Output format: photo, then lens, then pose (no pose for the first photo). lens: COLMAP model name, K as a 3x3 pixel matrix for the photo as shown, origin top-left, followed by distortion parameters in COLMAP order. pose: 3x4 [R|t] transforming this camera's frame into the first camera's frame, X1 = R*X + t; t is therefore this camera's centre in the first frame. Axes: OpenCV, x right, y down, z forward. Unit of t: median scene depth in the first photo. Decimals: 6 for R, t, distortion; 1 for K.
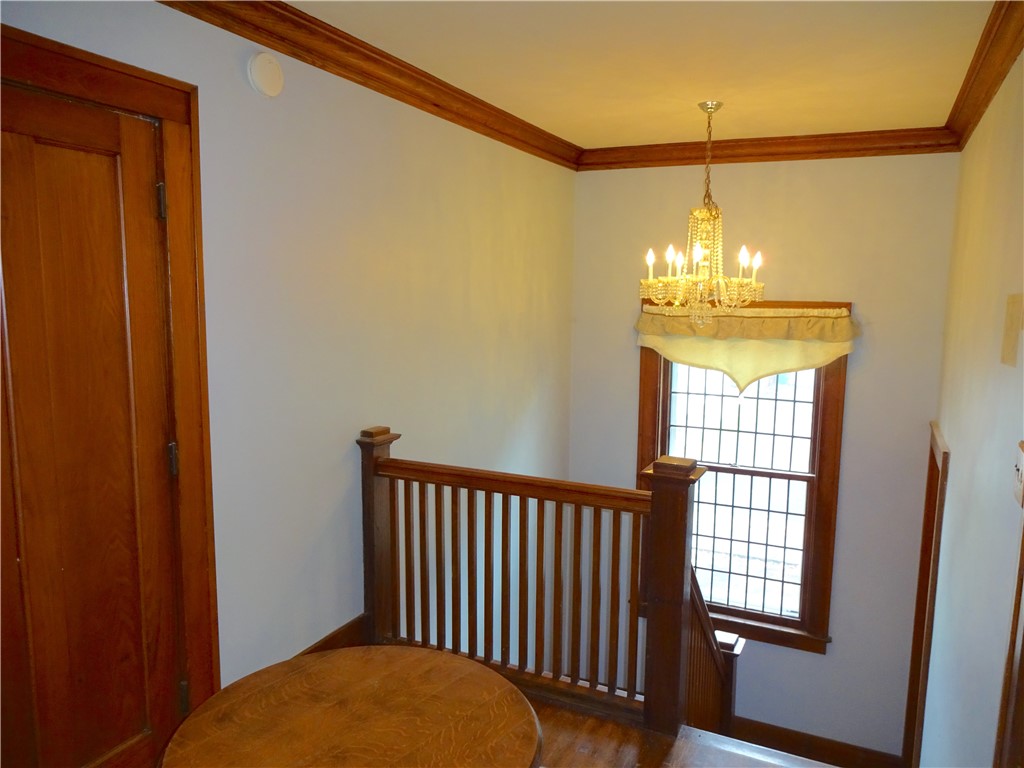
lens RADIAL K [[752.5, 0, 507.1], [0, 752.5, 391.4], [0, 0, 1]] dist [-0.007609, 0.002592]
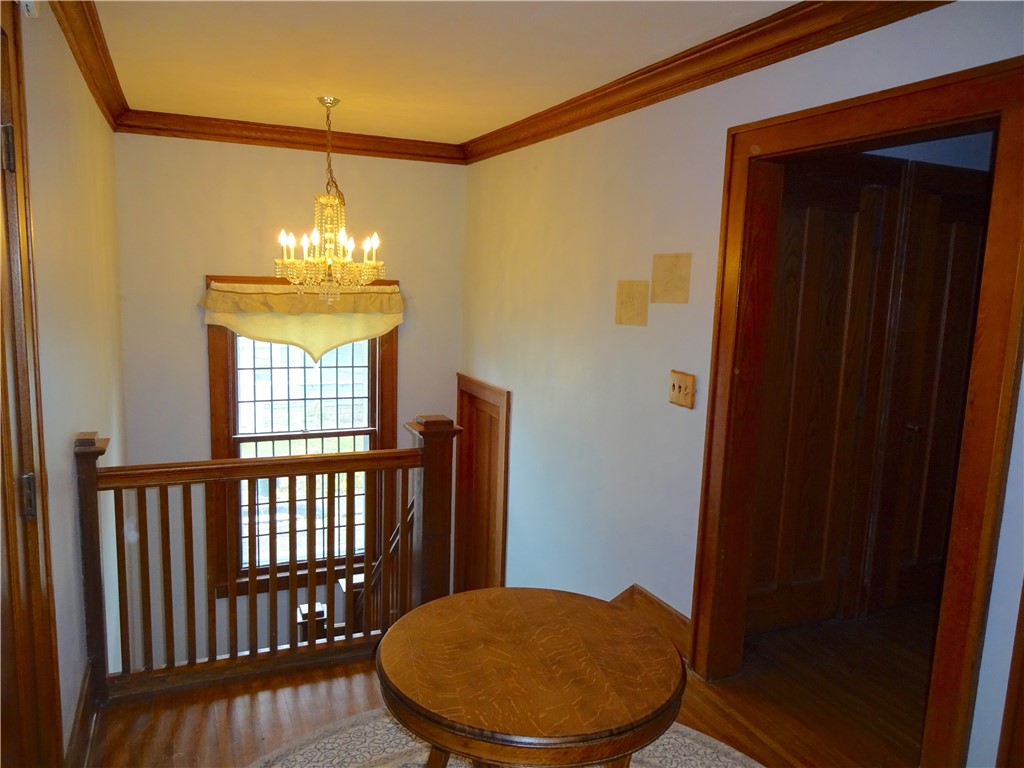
lens RADIAL K [[752.5, 0, 502.0], [0, 752.5, 388.7], [0, 0, 1]] dist [-0.007609, 0.002592]
pose [[0.659401, -0.103375, 0.744651, -0.323014], [0.080993, 0.994505, 0.066339, -0.011613], [-0.747416, 0.016567, 0.664150, 0.072509]]
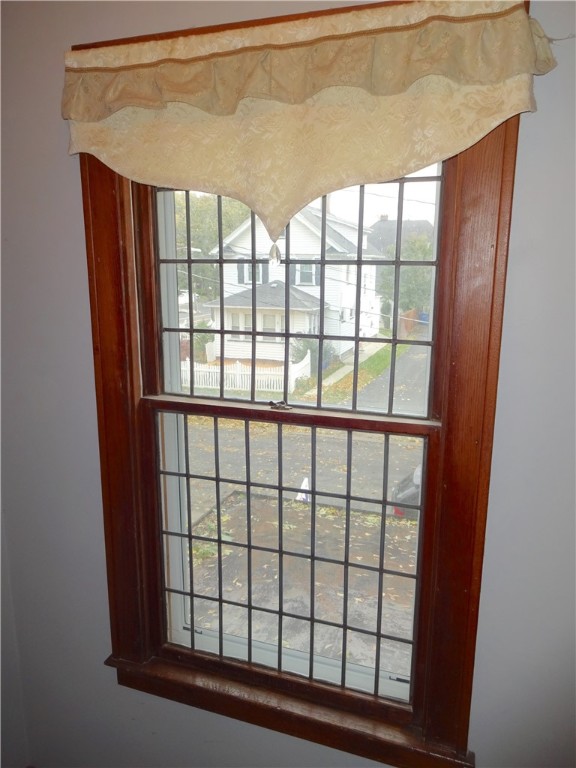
lens RADIAL K [[564.4, 0, 282.2], [0, 564.4, 378.3], [0, 0, 1]] dist [-0.007609, 0.002592]
pose [[0.991174, -0.035004, 0.127864, 0.269130], [0.024219, 0.996091, 0.084953, 0.051990], [-0.130338, -0.081107, 0.988147, 0.670799]]
